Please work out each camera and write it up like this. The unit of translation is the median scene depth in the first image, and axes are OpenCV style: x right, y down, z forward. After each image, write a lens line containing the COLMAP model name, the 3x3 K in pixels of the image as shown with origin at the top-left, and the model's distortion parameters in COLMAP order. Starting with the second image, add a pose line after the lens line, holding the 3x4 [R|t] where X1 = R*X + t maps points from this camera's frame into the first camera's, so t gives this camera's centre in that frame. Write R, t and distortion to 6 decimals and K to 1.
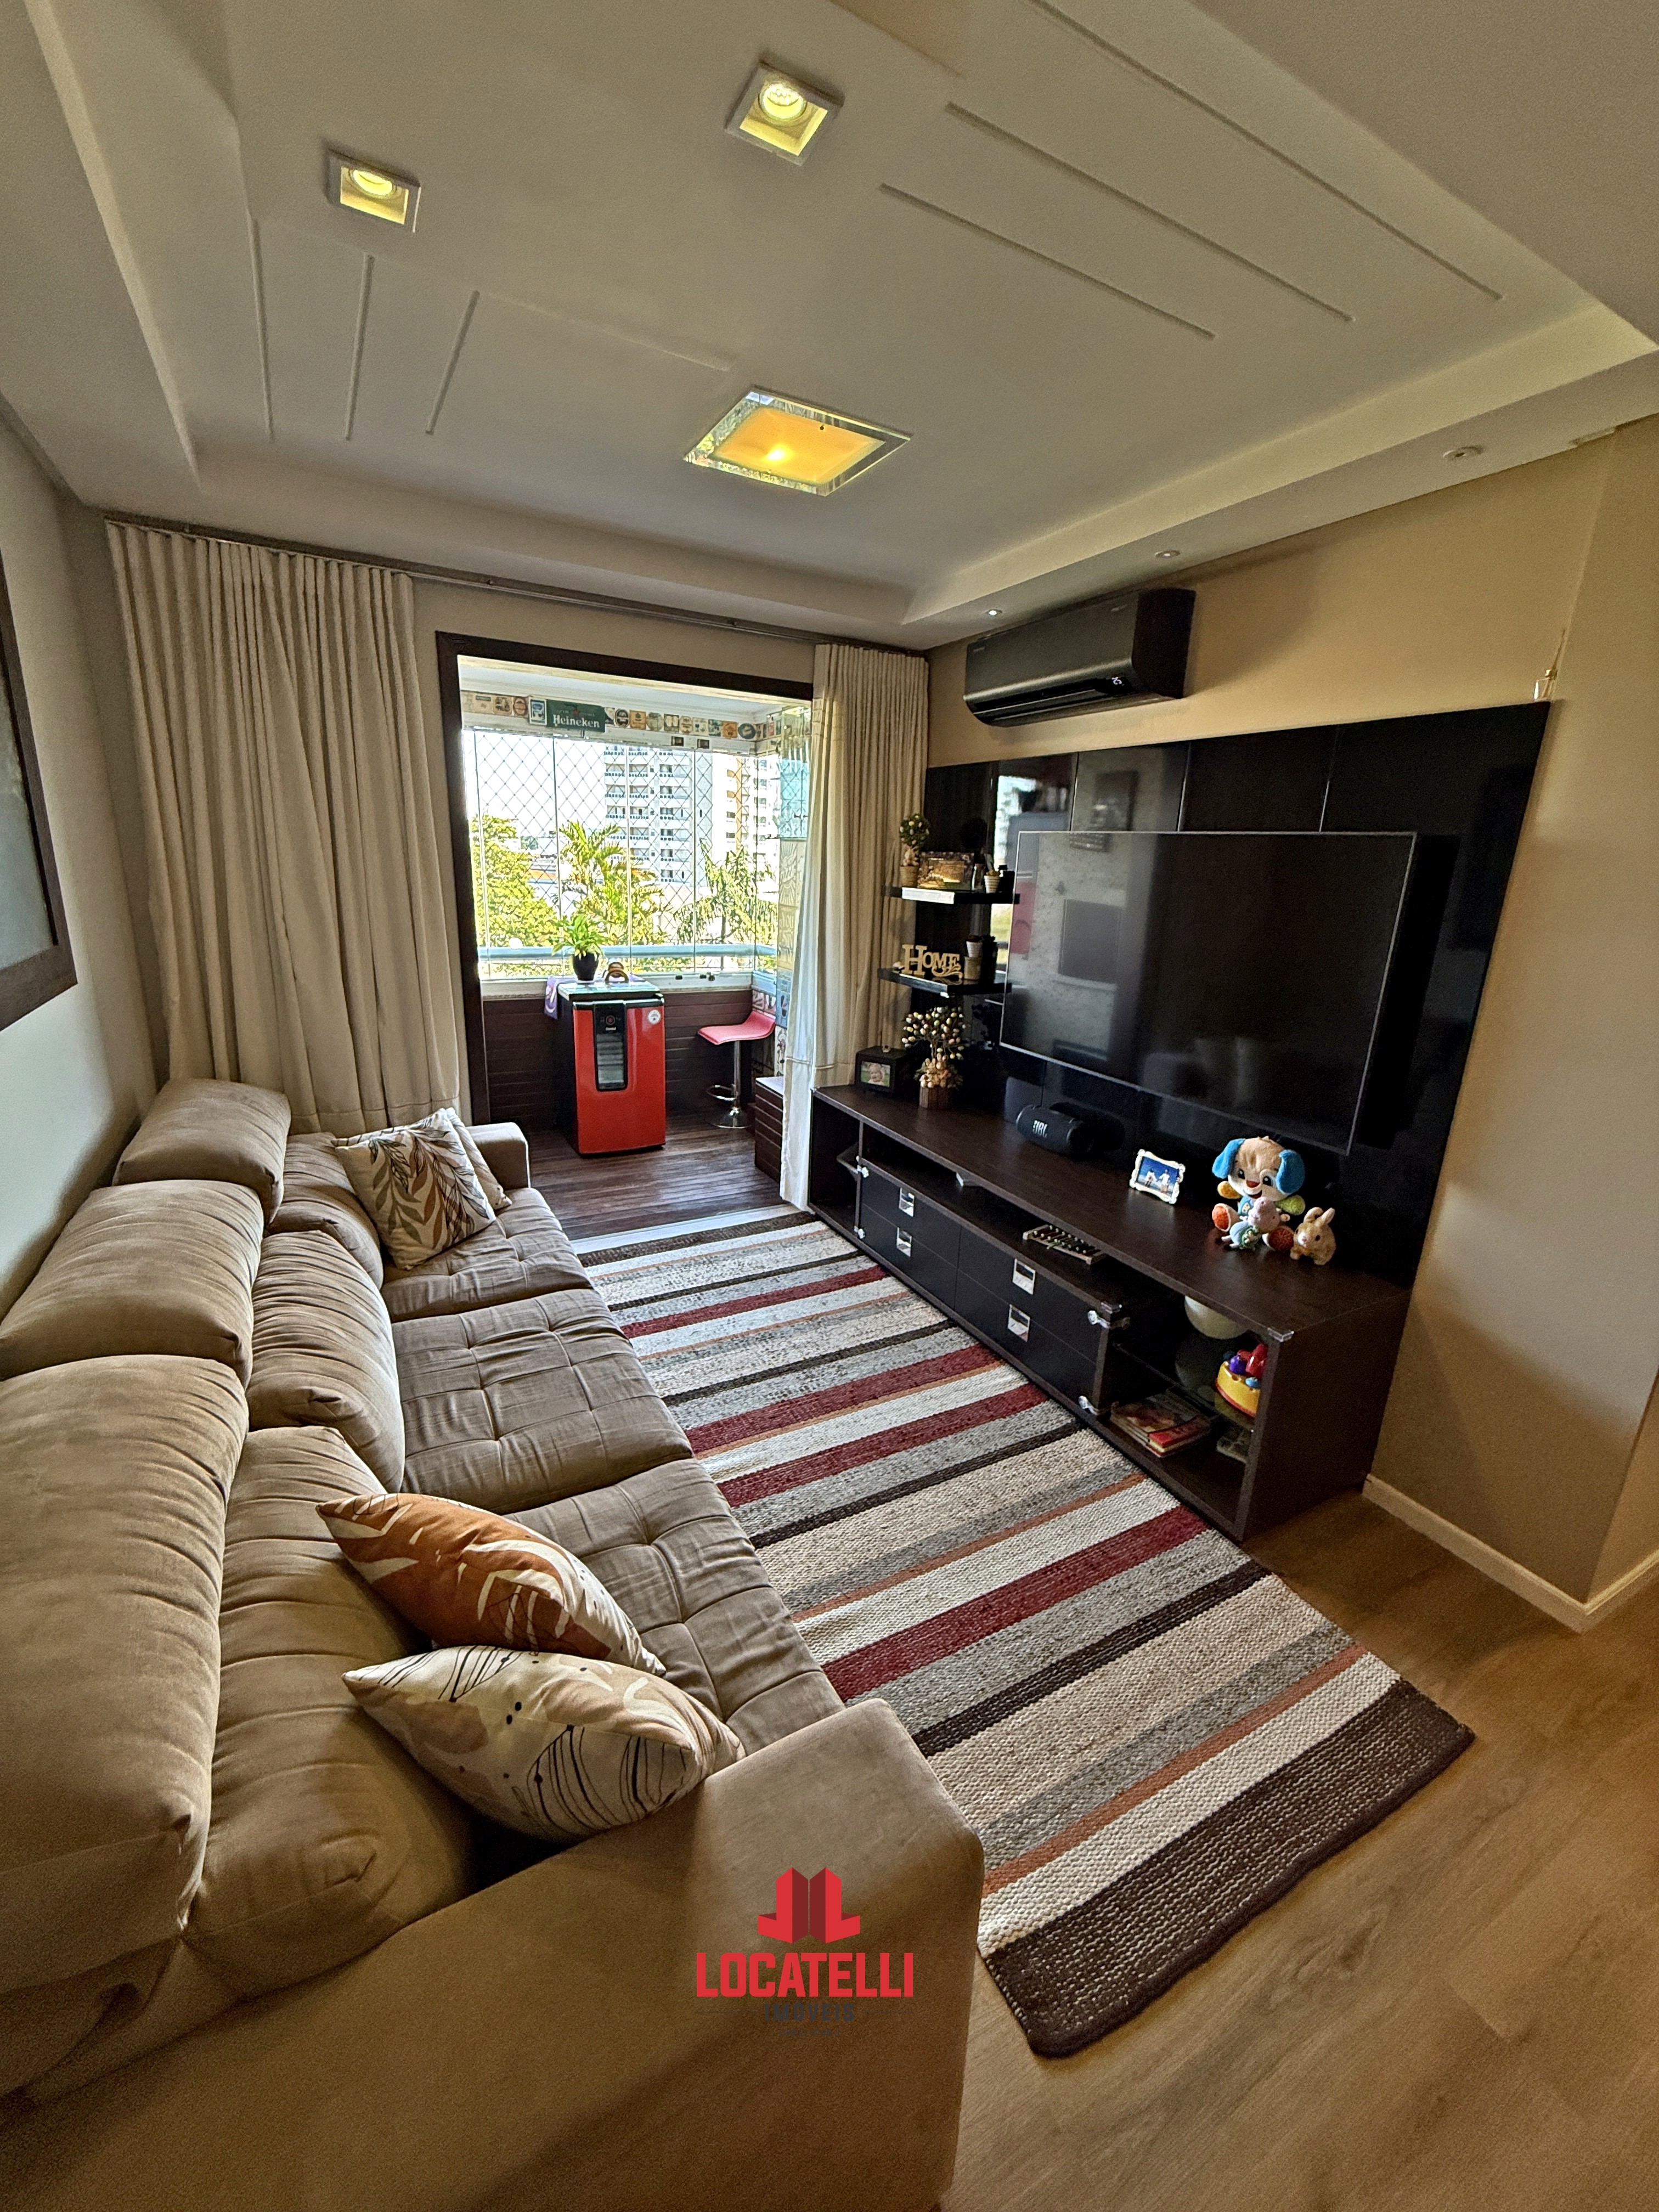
lens RADIAL K [[888.0, 0, 832.1], [0, 888.0, 1101.8], [0, 0, 1]] dist [0.003953, 0.000361]
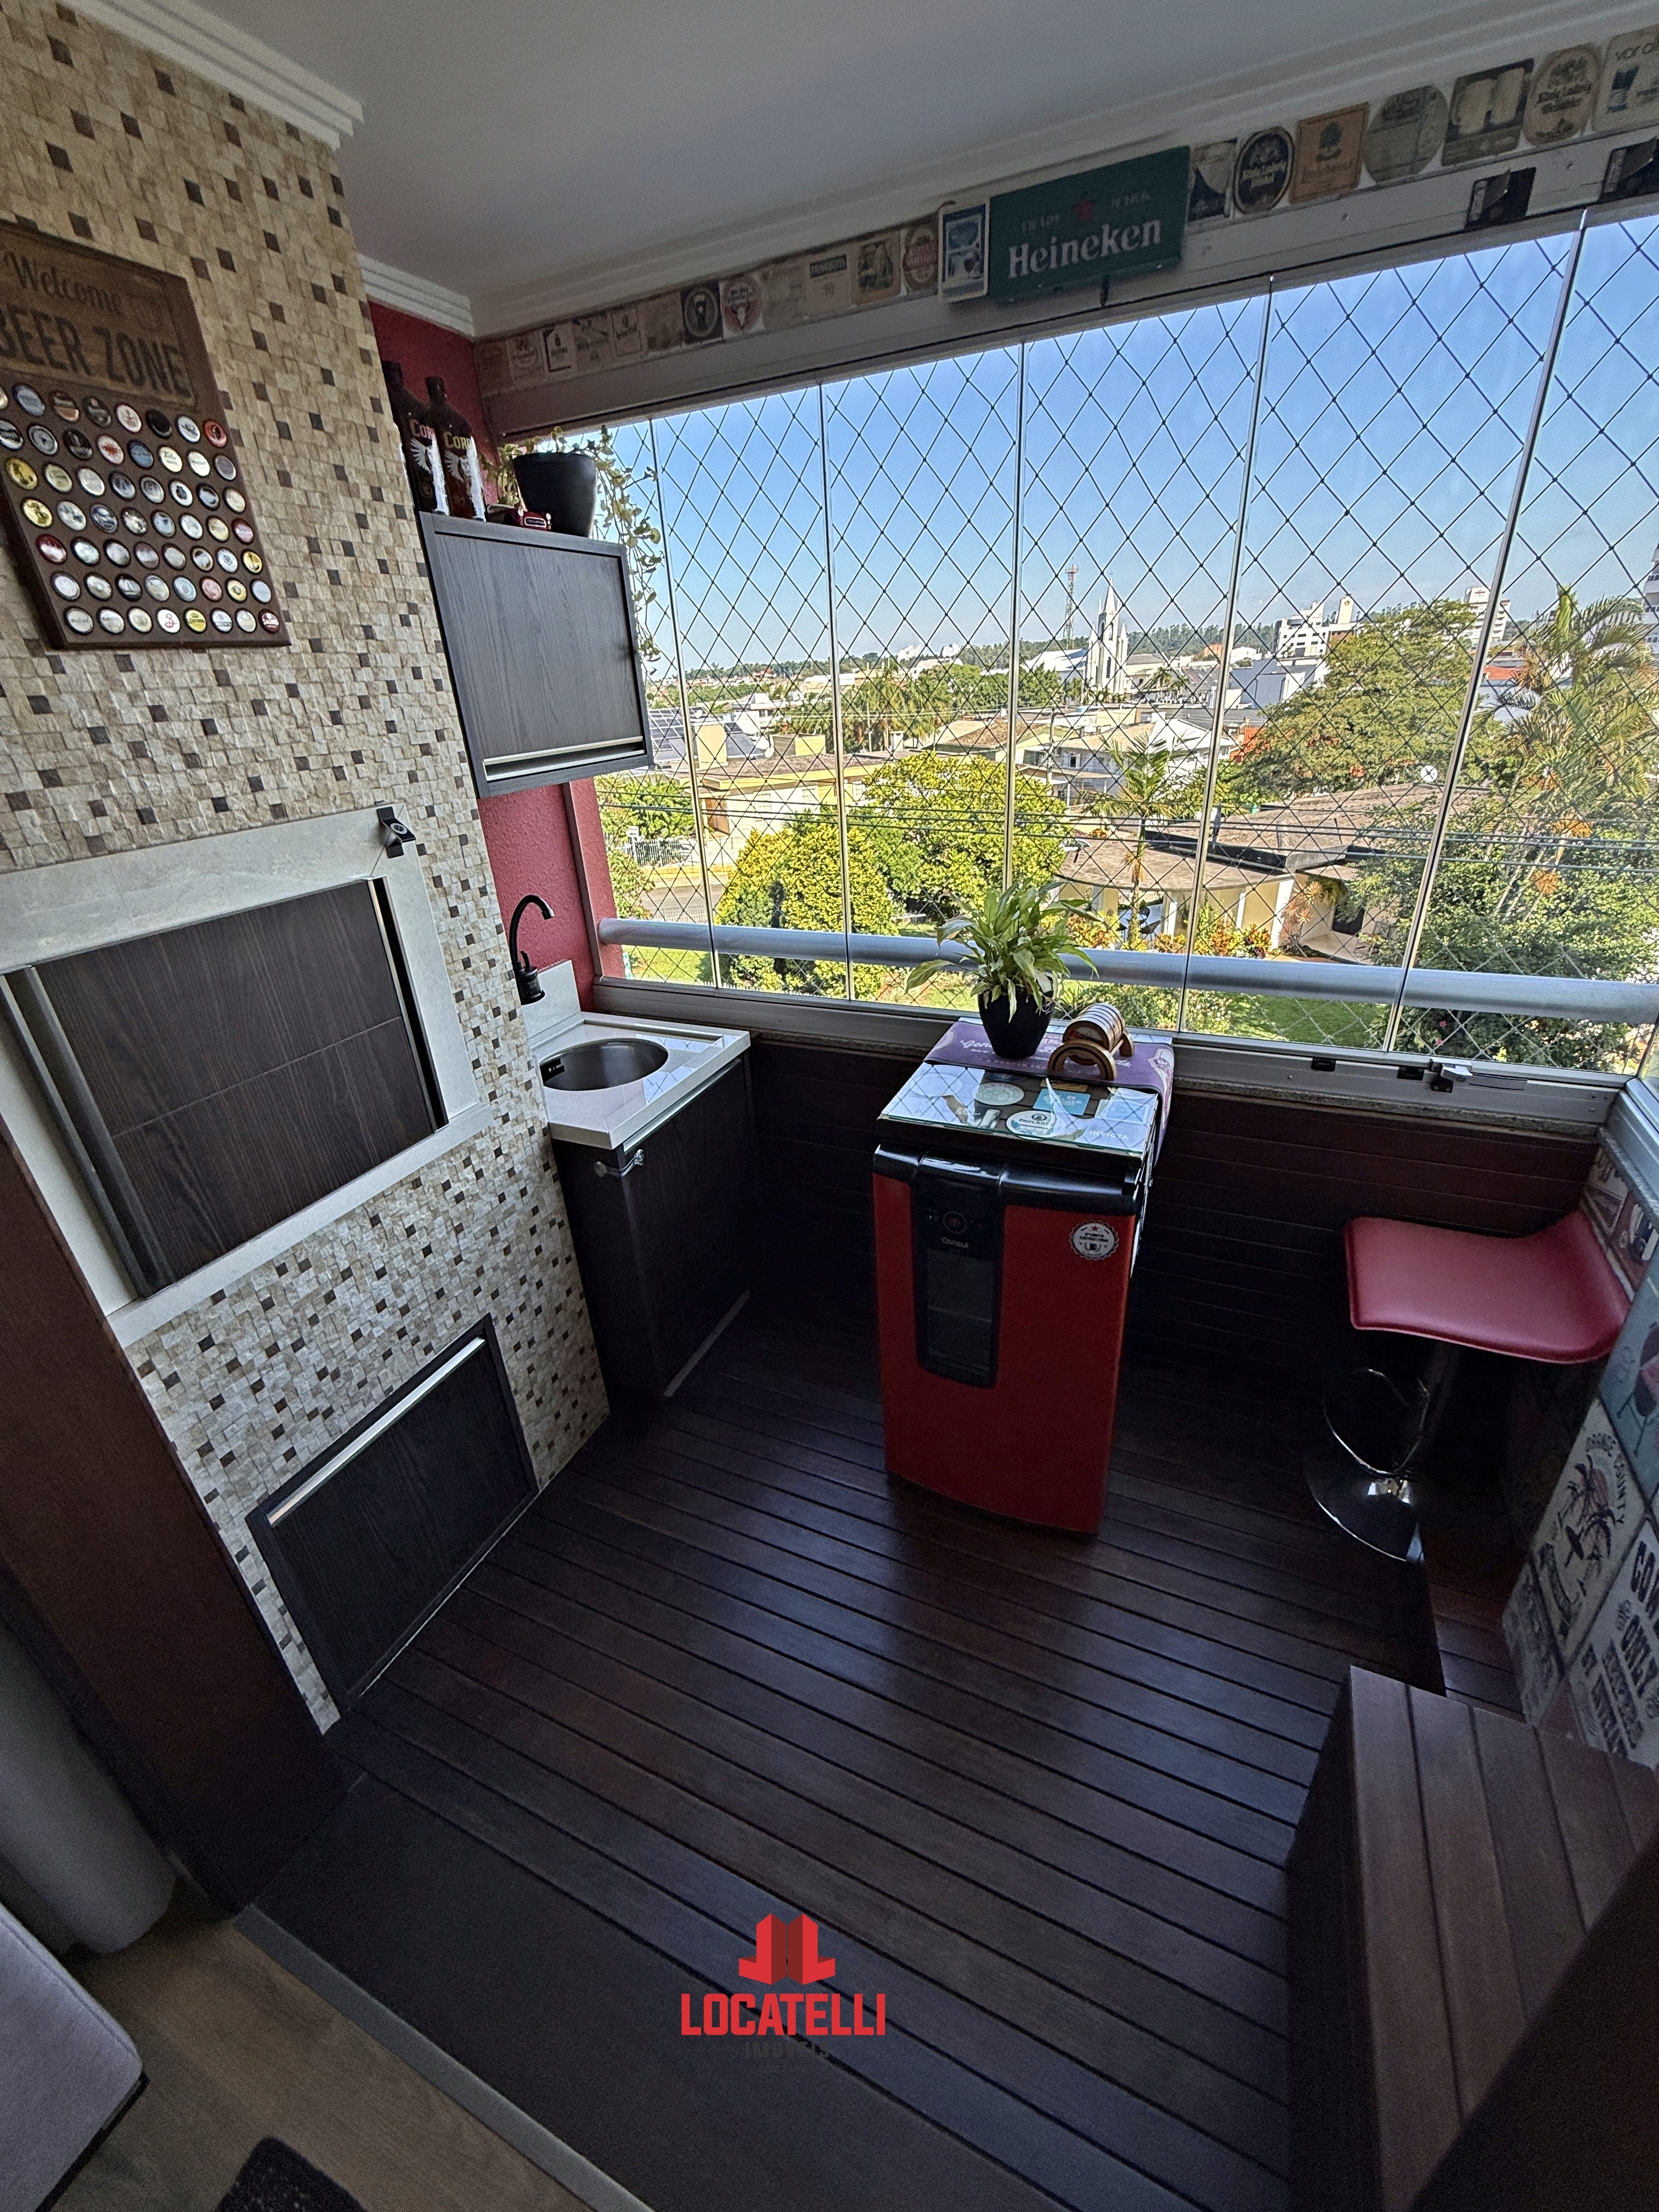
lens RADIAL K [[888.0, 0, 822.2], [0, 888.0, 1101.4], [0, 0, 1]] dist [0.003953, 0.000361]
pose [[0.594905, 0.284063, -0.751928, -0.046551], [-0.134641, 0.957471, 0.255189, -0.339899], [0.792439, -0.050573, 0.607851, 1.148296]]
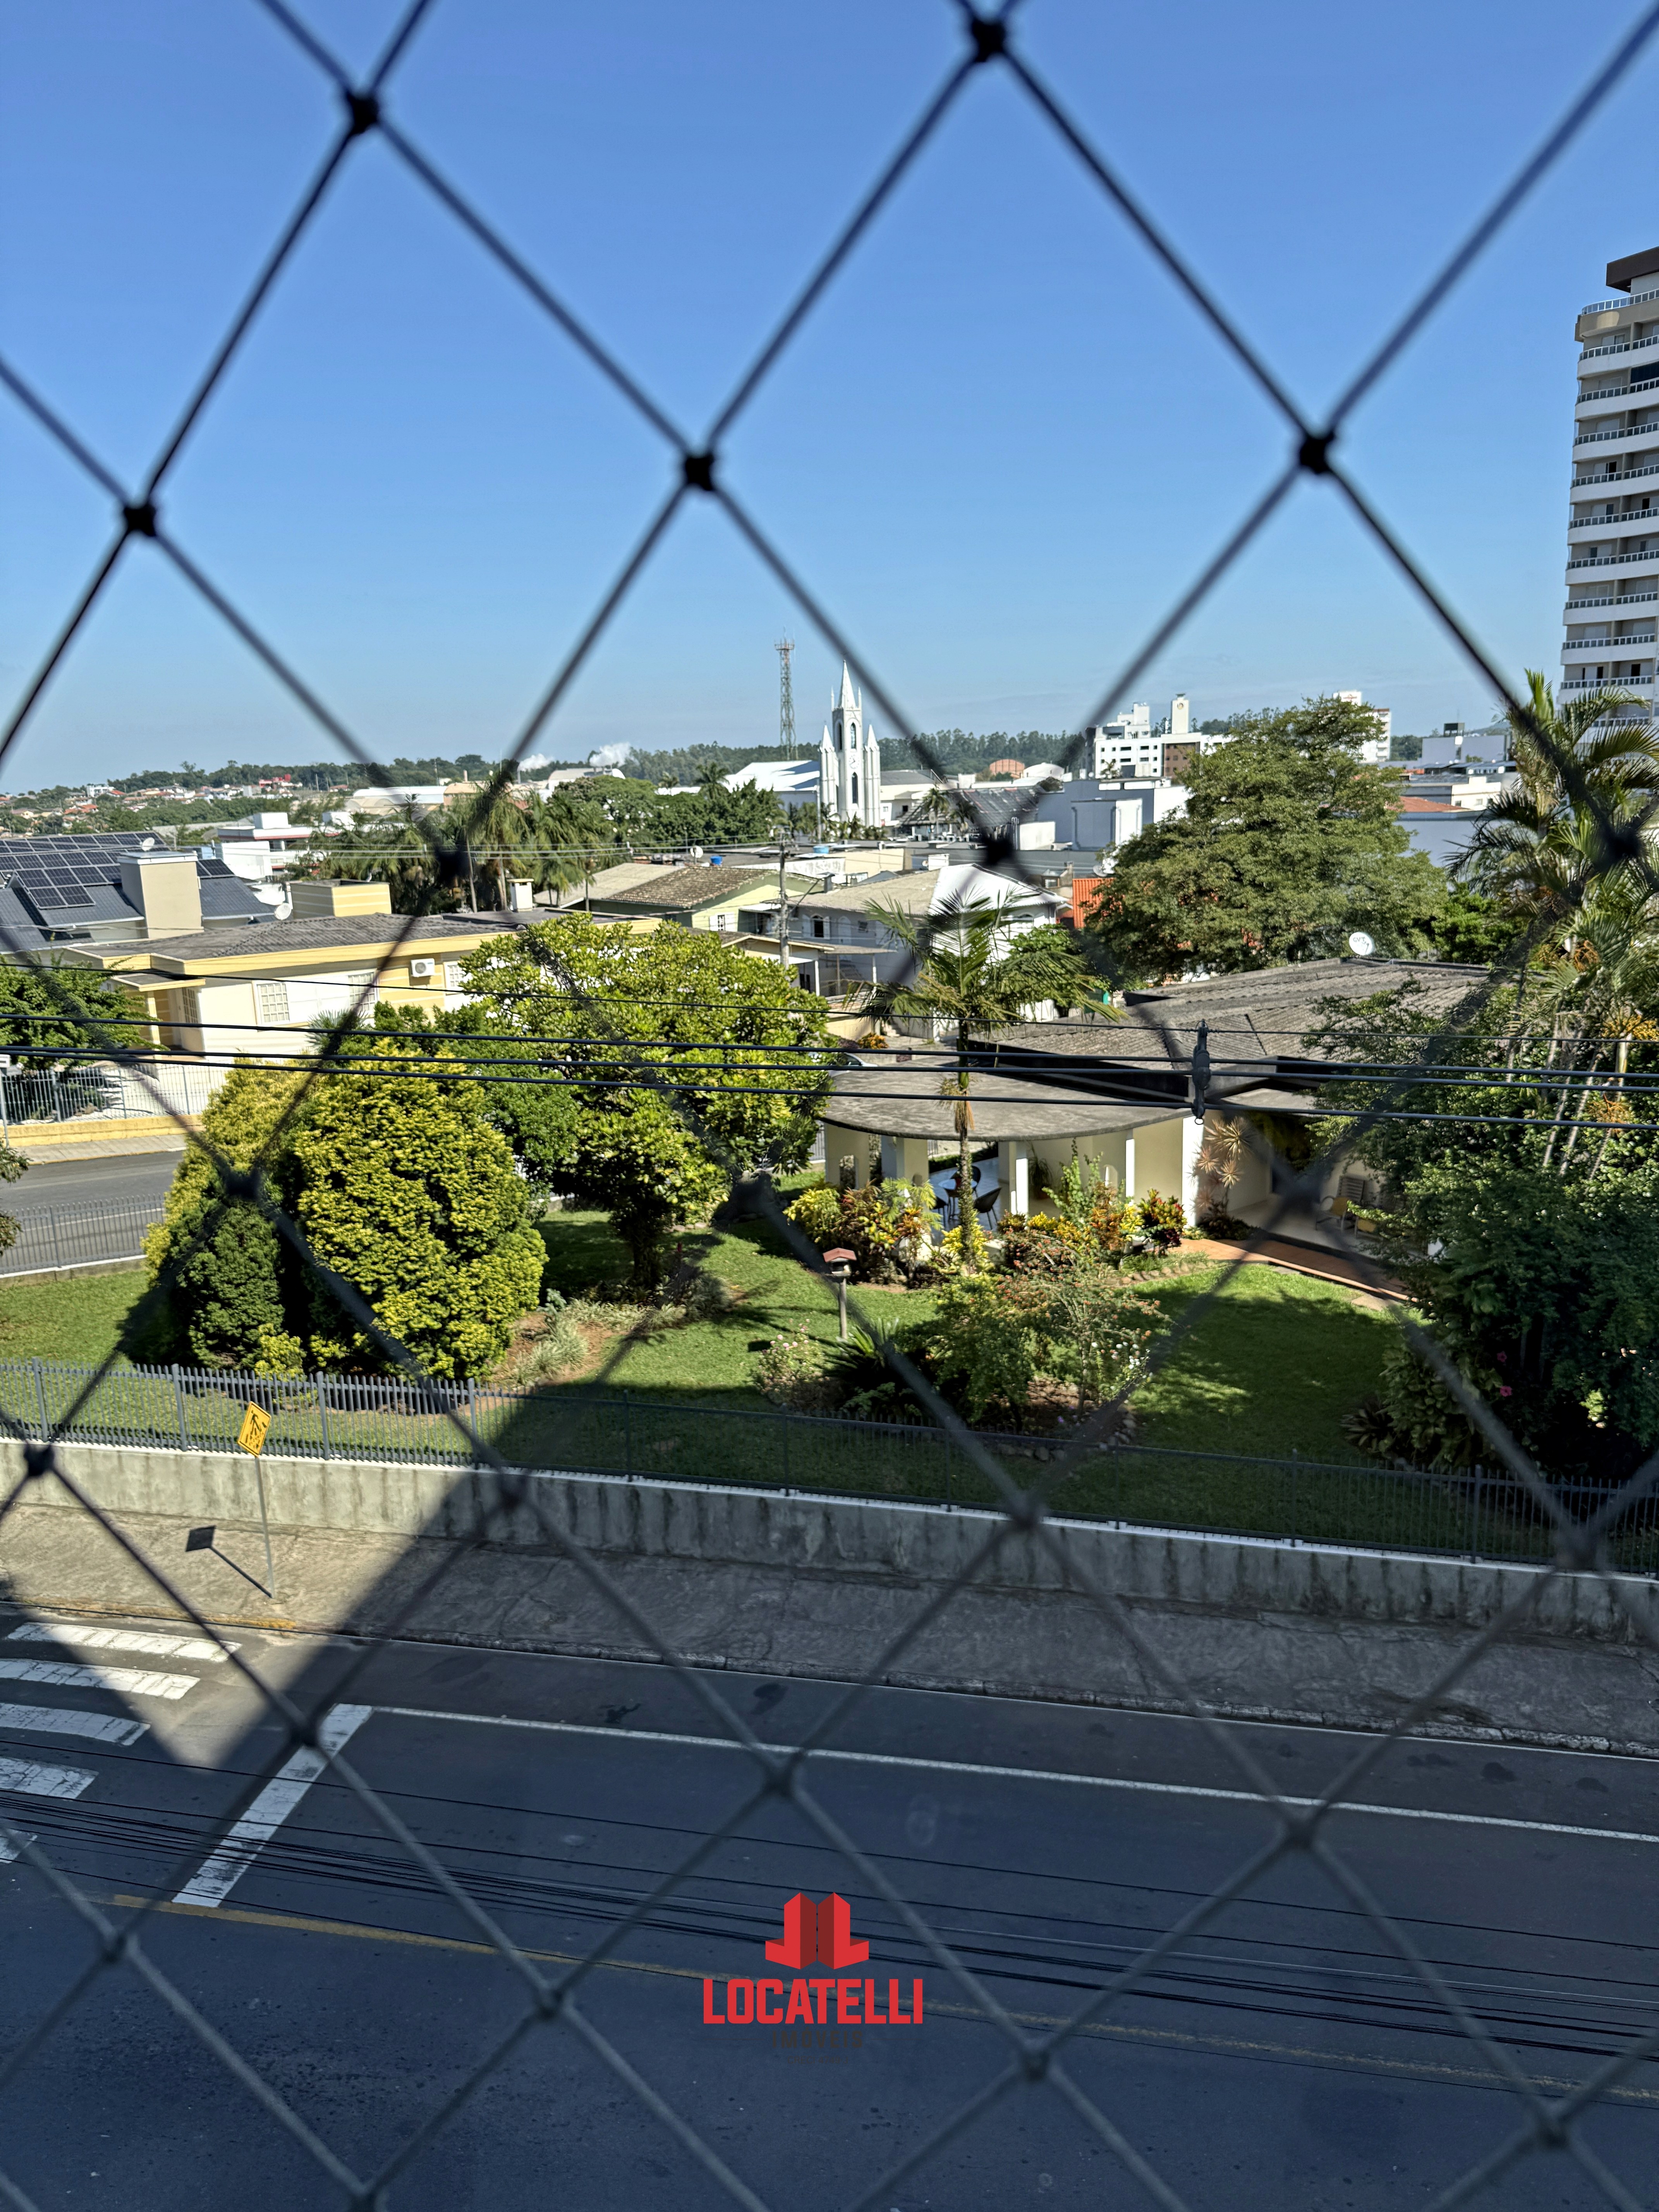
lens RADIAL K [[1542.4, 0, 831.6], [0, 1542.4, 1109.6], [0, 0, 1]] dist [0.106370, -0.003209]
pose [[0.788388, 0.067059, -0.611512, -0.089472], [-0.099036, 0.994910, -0.018579, -0.348492], [0.607154, 0.075209, 0.791017, 1.188245]]
